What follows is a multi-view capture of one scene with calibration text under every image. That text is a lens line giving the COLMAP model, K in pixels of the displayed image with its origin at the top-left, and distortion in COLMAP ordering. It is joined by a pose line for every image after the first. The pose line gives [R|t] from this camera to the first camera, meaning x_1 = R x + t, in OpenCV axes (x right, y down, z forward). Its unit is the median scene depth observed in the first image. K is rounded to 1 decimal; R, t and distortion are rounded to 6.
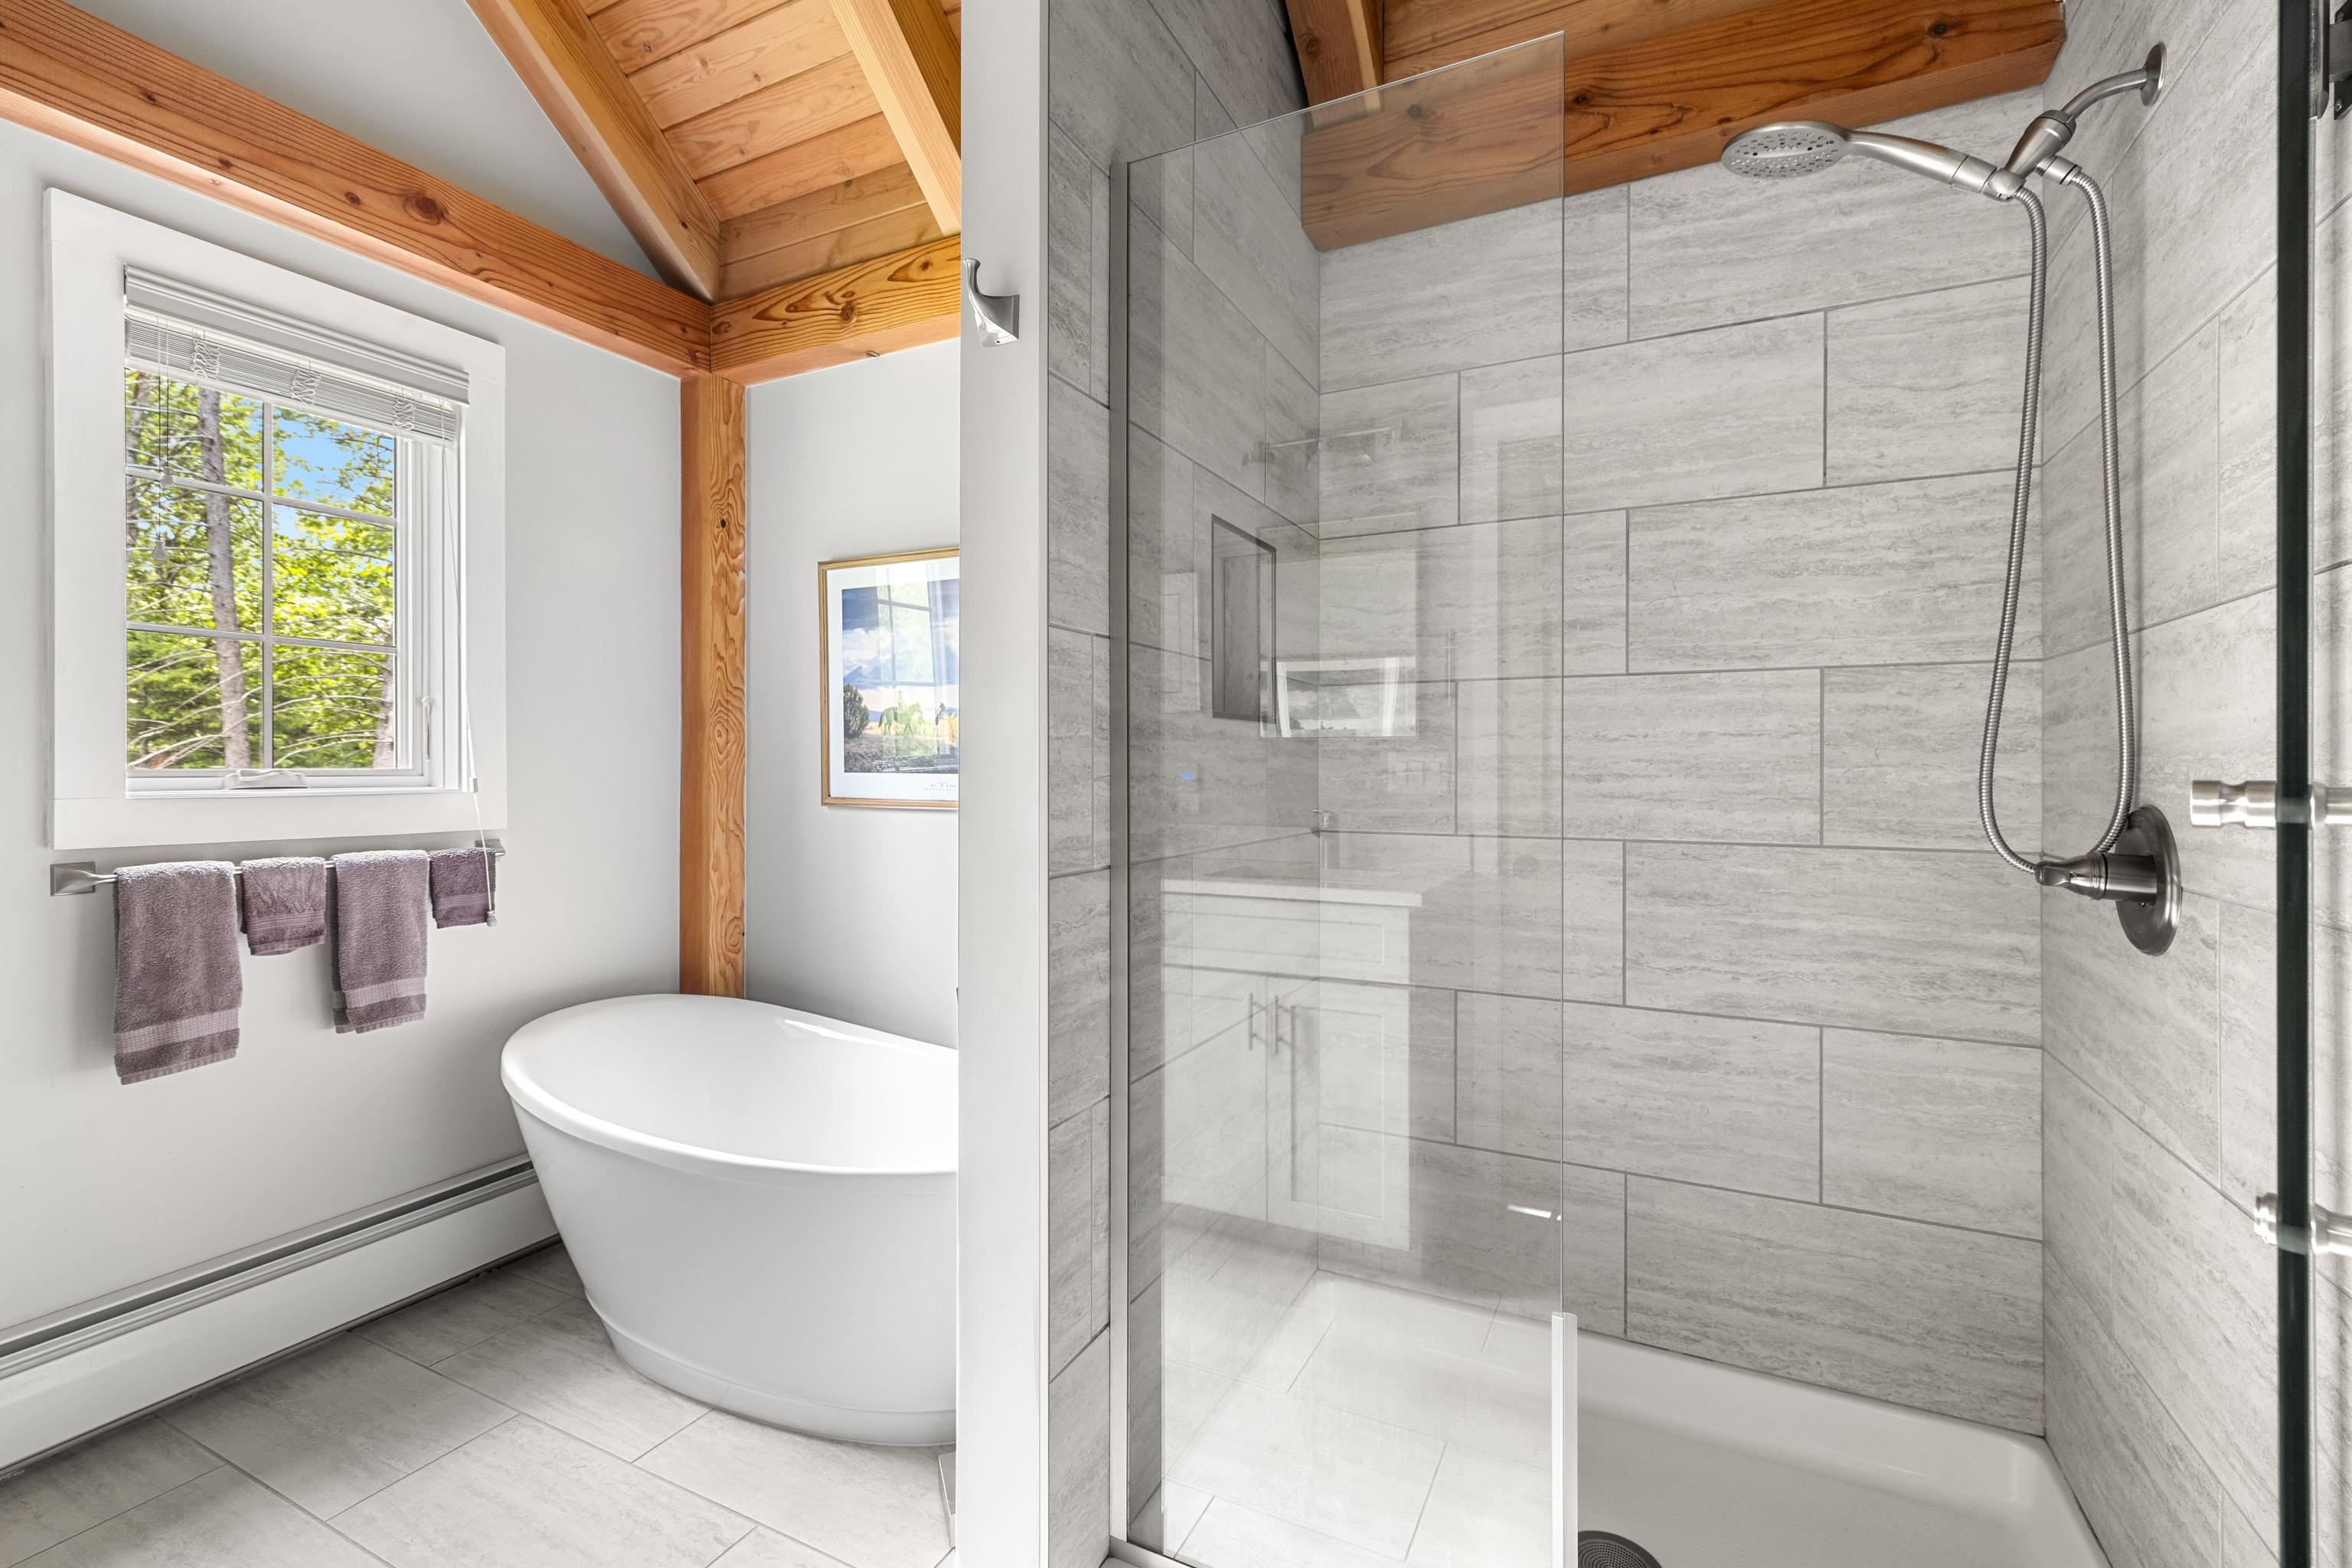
lens RADIAL K [[1025.3, 0, 1181.0], [0, 1025.3, 770.0], [0, 0, 1]] dist [0.002360, -0.000601]
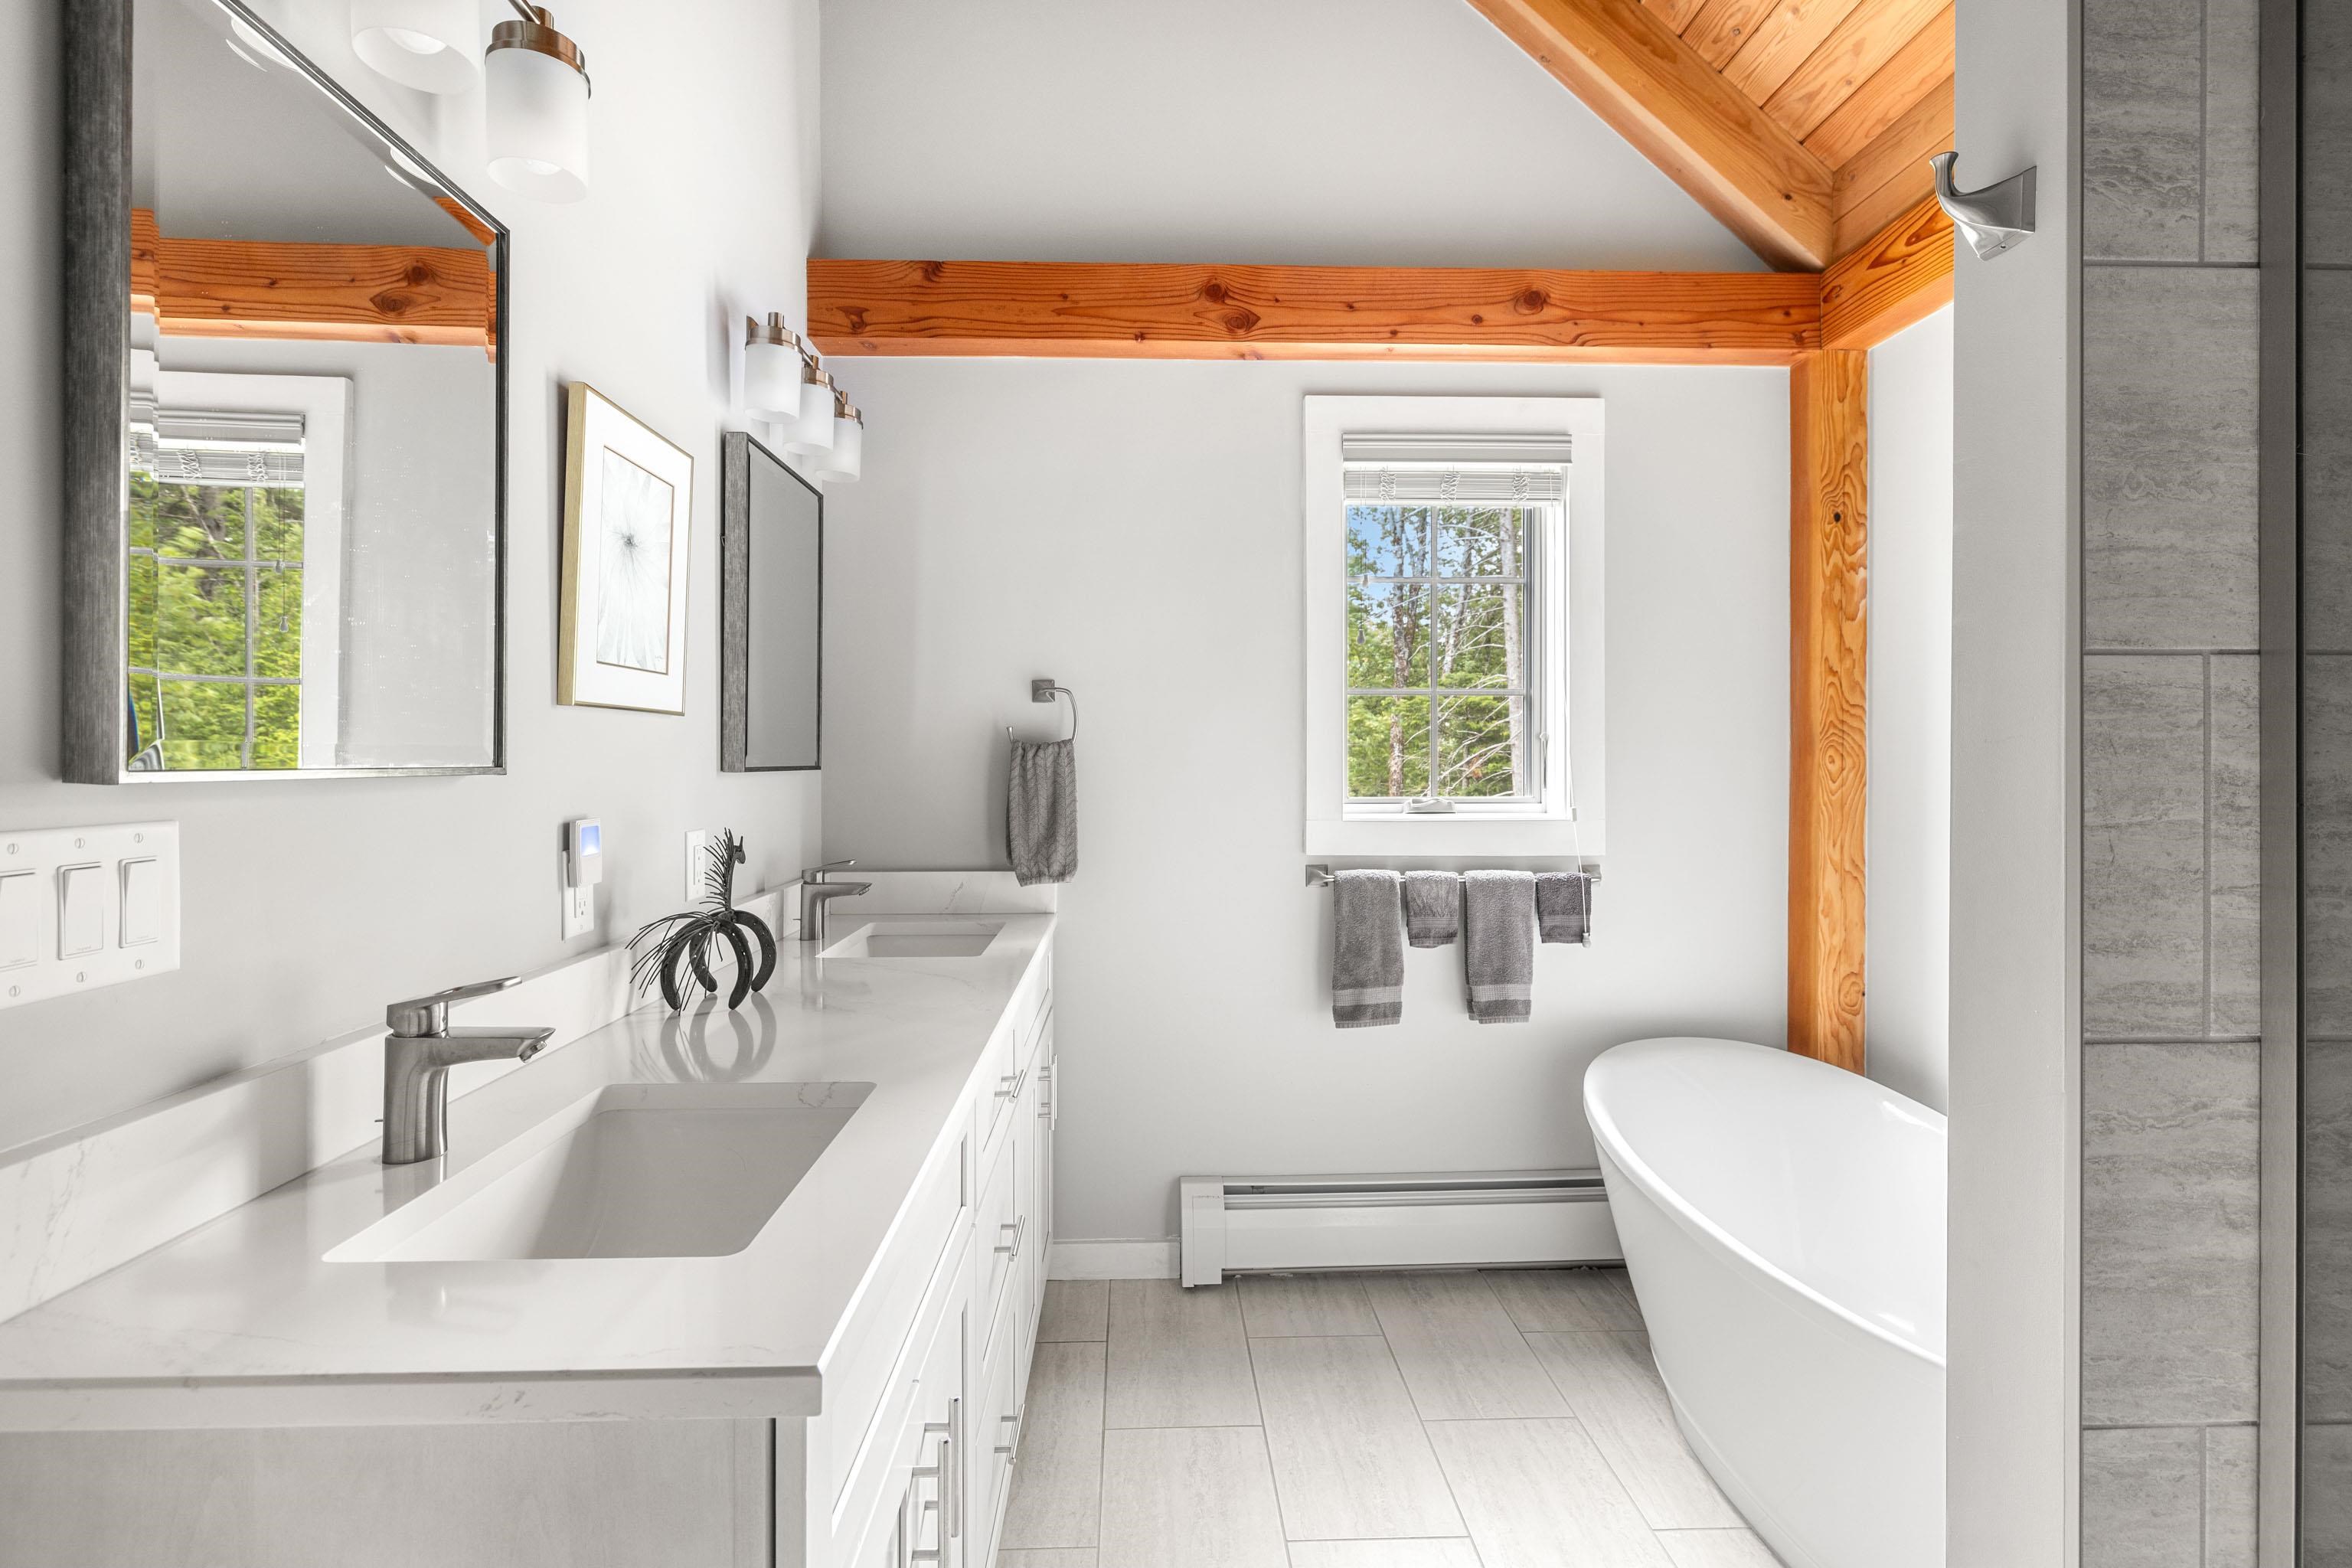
lens RADIAL K [[1073.1, 0, 1172.8], [0, 1073.1, 766.8], [0, 0, 1]] dist [-0.004858, 0.000804]
pose [[0.473796, 0.003588, -0.880627, 0.101309], [-0.001450, 0.999994, 0.003294, -0.036971], [0.880634, -0.000284, 0.473798, 0.088647]]
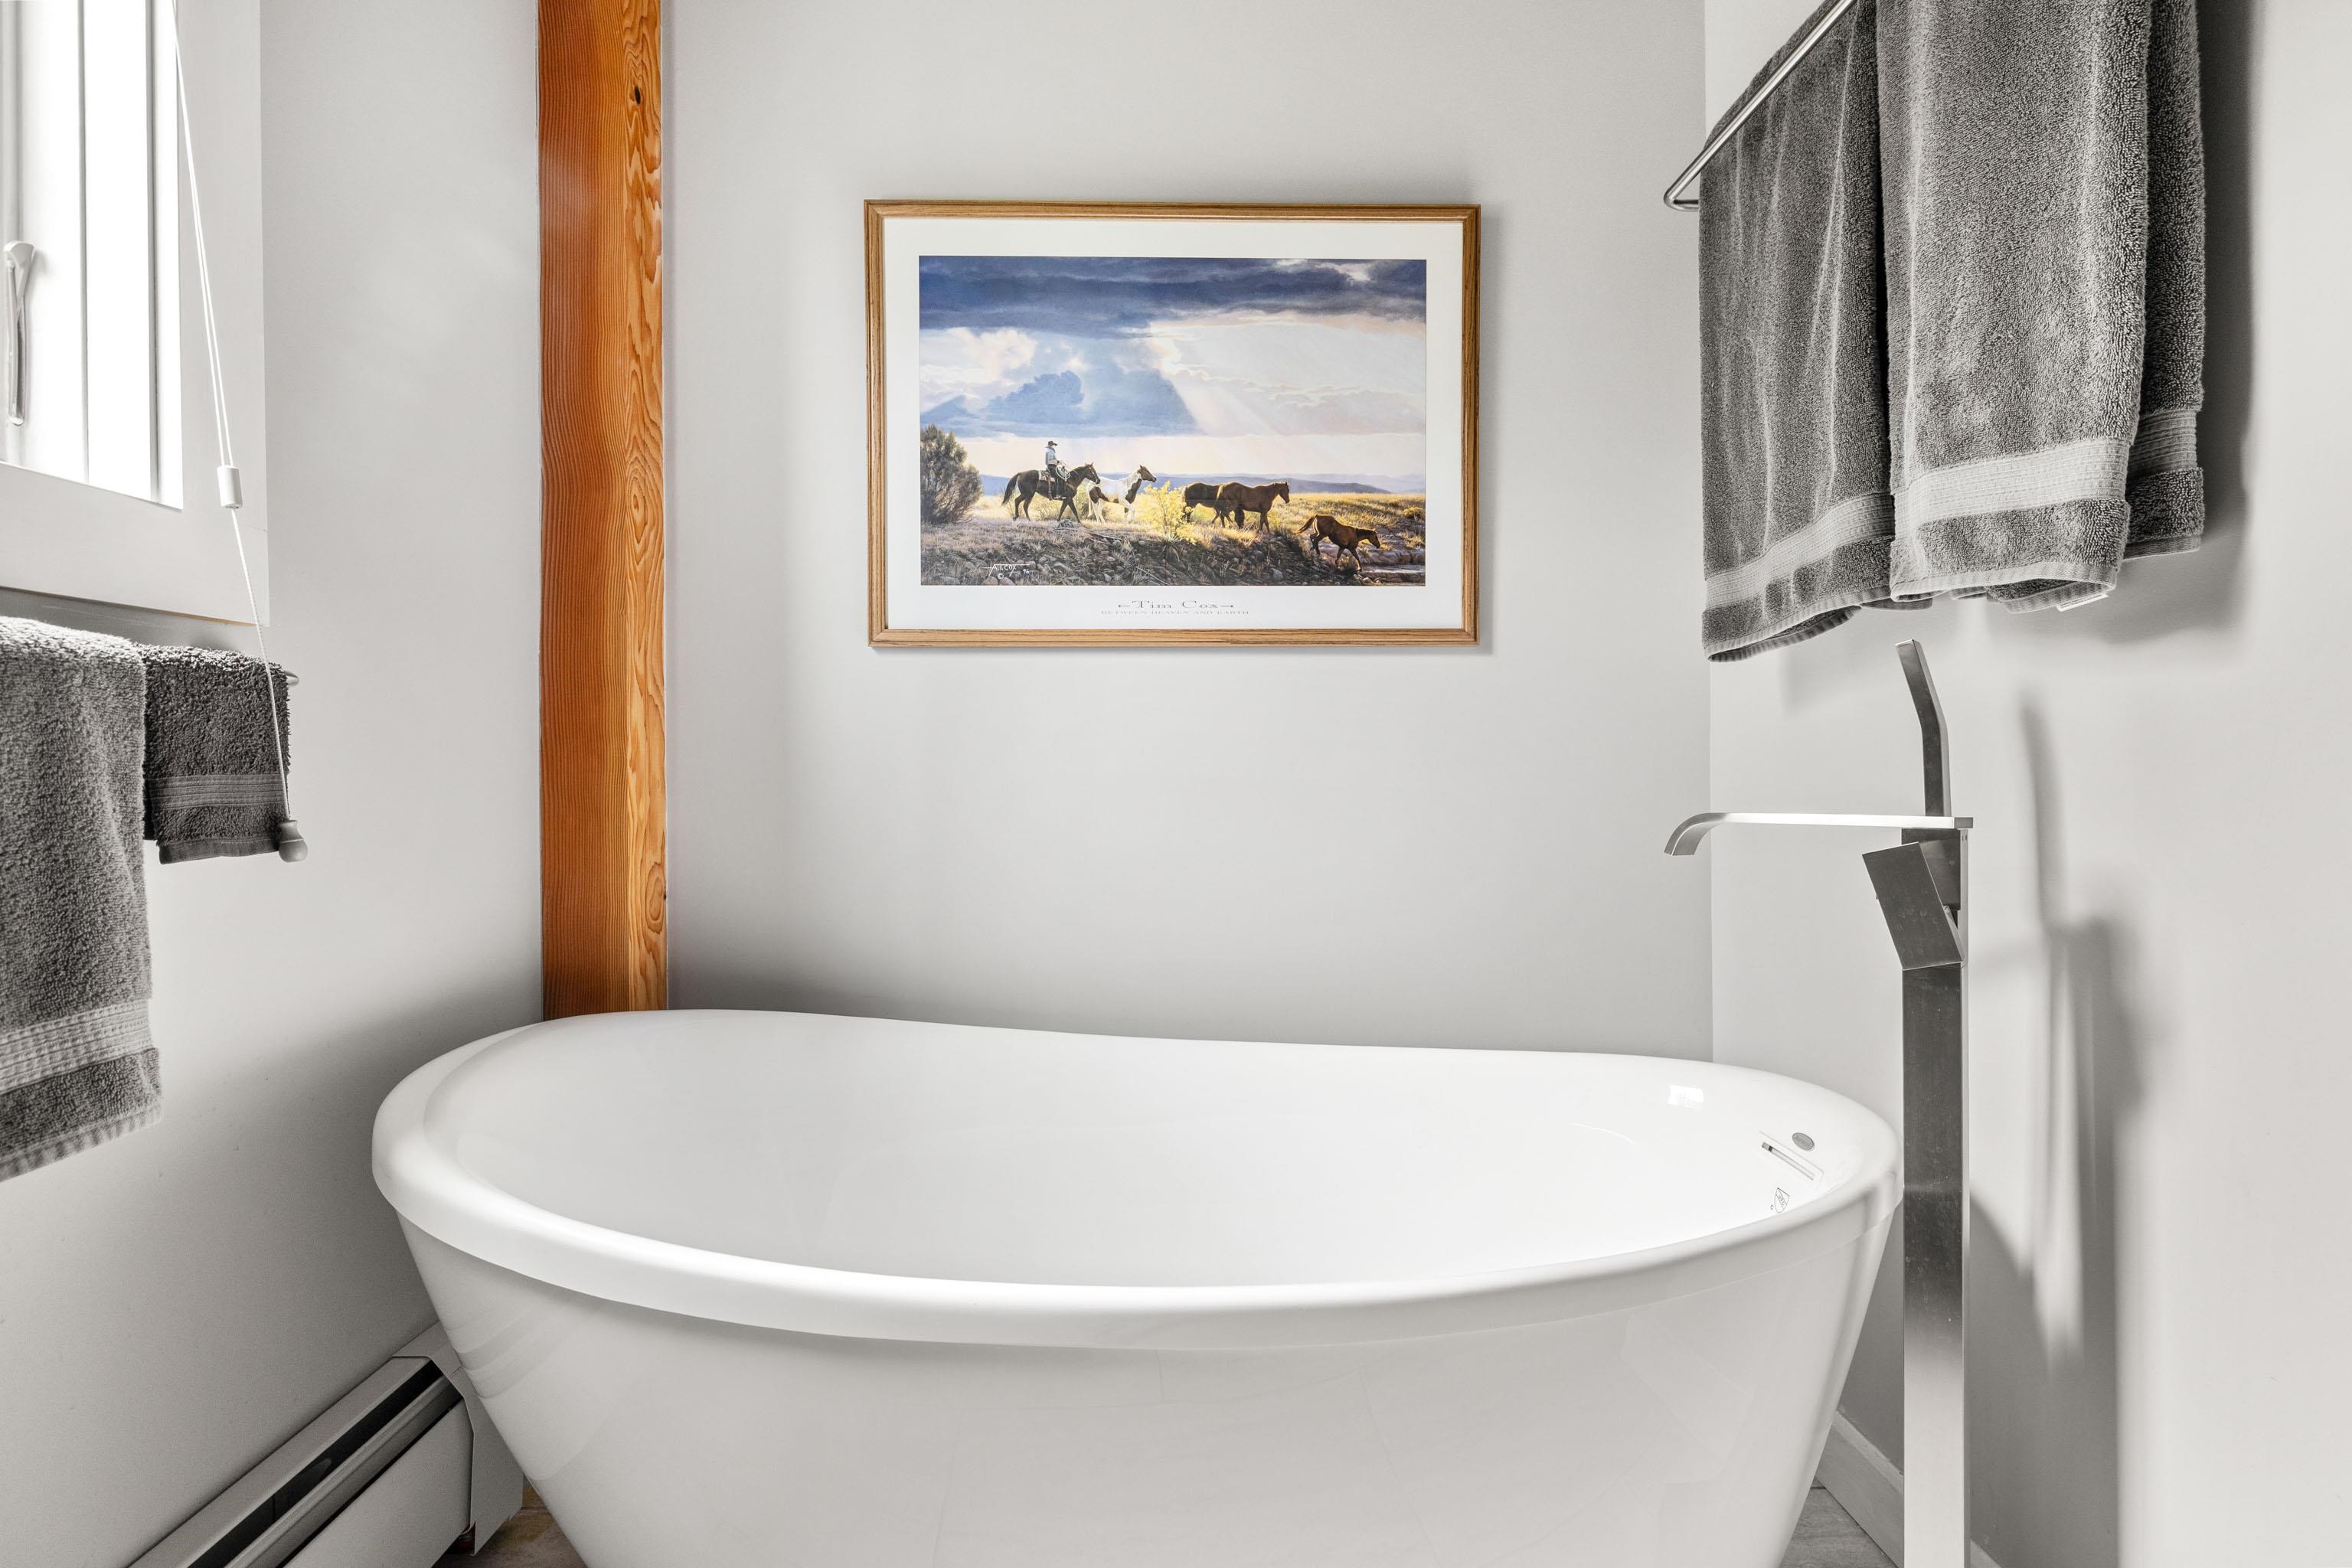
lens RADIAL K [[1073.1, 0, 1172.8], [0, 1073.1, 766.8], [0, 0, 1]] dist [-0.004858, 0.000804]
pose [[0.888734, -0.010874, 0.458293, -0.537477], [0.010162, 0.999940, 0.004019, 0.113585], [-0.458310, 0.001085, 0.888792, 0.471411]]
